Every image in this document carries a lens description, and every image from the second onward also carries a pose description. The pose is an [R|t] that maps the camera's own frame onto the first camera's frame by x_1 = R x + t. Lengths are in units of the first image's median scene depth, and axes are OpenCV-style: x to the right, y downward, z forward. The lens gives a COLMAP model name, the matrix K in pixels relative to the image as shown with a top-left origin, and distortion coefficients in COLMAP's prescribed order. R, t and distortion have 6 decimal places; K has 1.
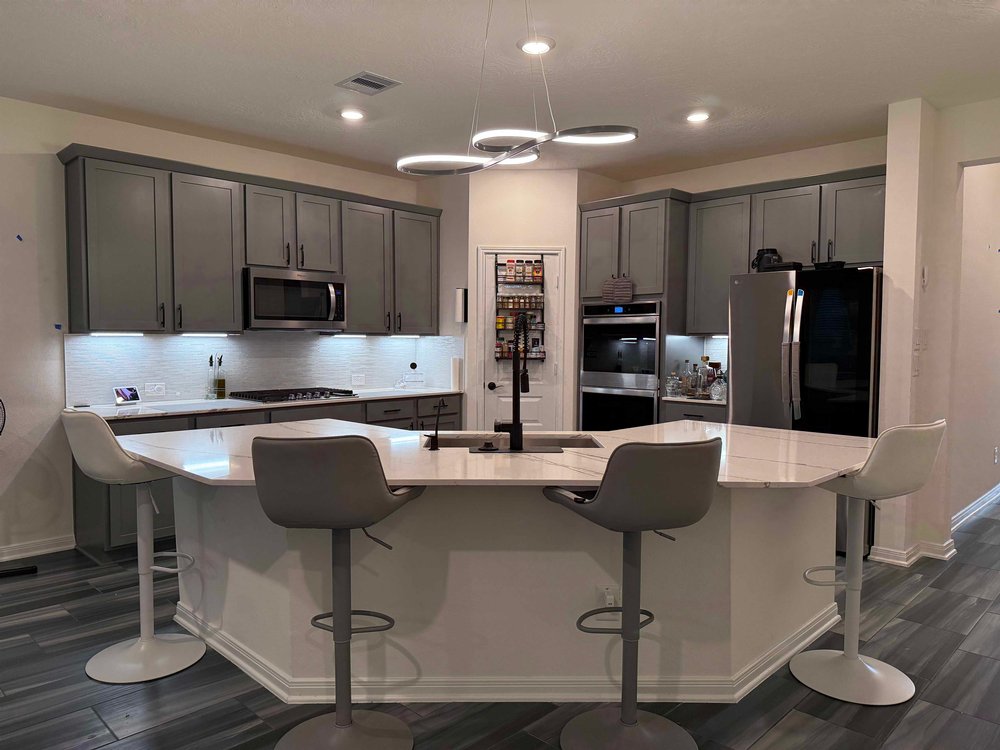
lens RADIAL K [[692.5, 0, 500.0], [0, 692.5, 375.0], [0, 0, 1]] dist [0.048944, -0.002740]
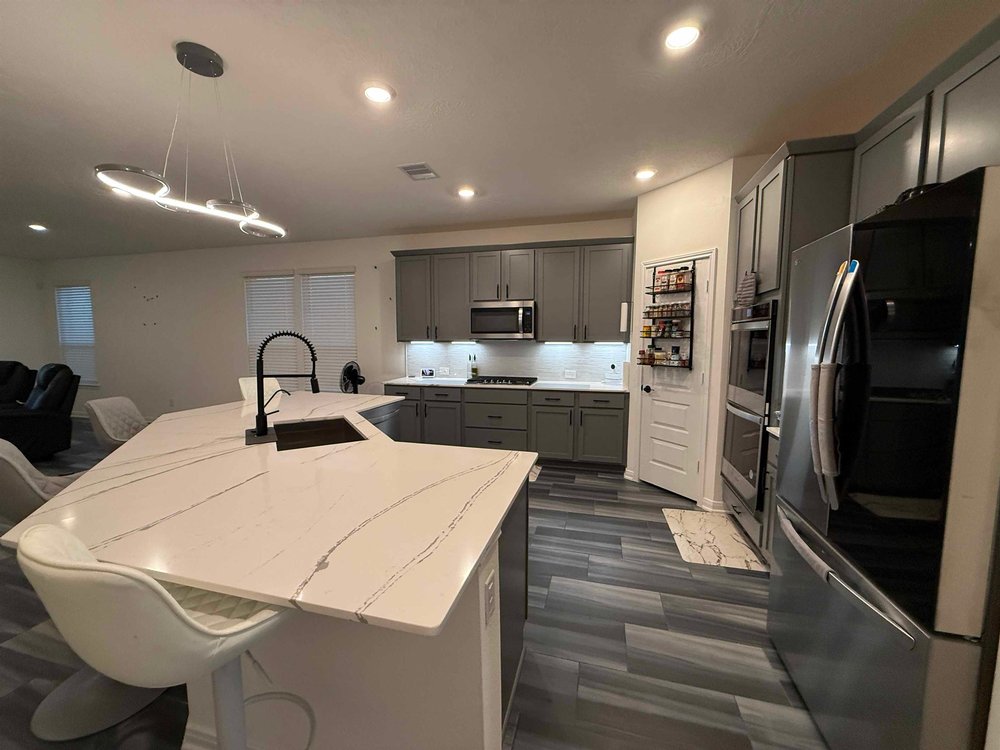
lens RADIAL K [[399.3, 0, 495.9], [0, 399.3, 375.7], [0, 0, 1]] dist [0.000426, 0.000492]
pose [[0.488302, 0.076426, -0.869322, 0.427855], [-0.045907, 0.997028, 0.061867, -0.033903], [0.871466, 0.009698, 0.490360, 0.485780]]
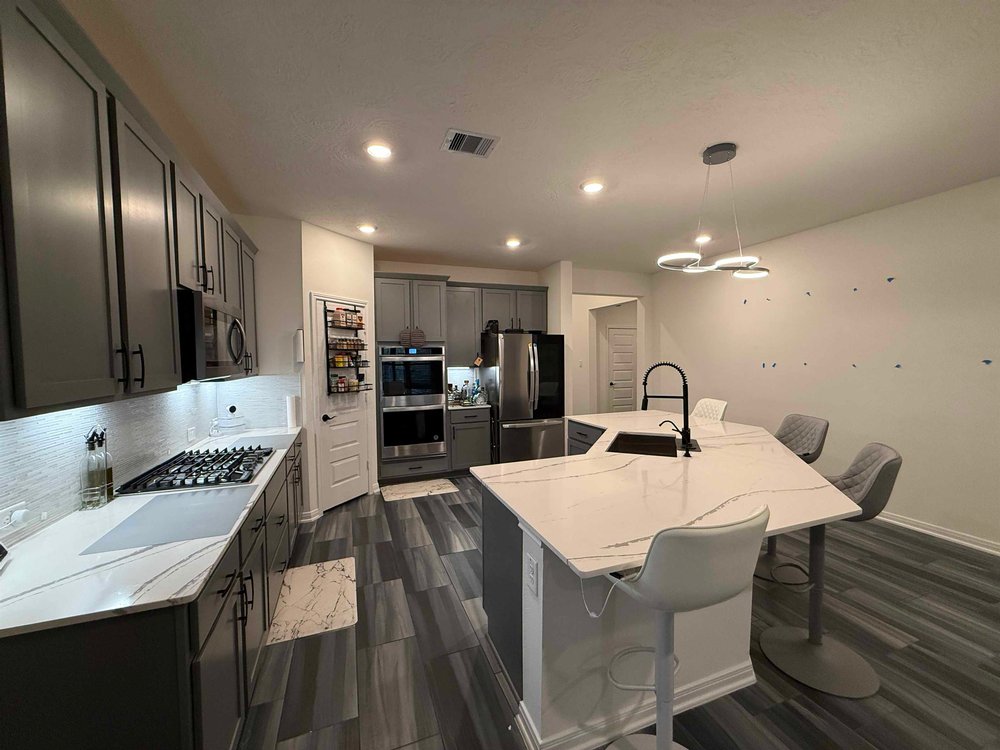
lens RADIAL K [[399.3, 0, 495.9], [0, 399.3, 375.7], [0, 0, 1]] dist [0.000426, 0.000492]
pose [[0.423709, -0.051168, 0.904352, -0.485363], [0.064143, 0.997592, 0.026391, -0.052465], [-0.903524, 0.046826, 0.425971, 0.477769]]
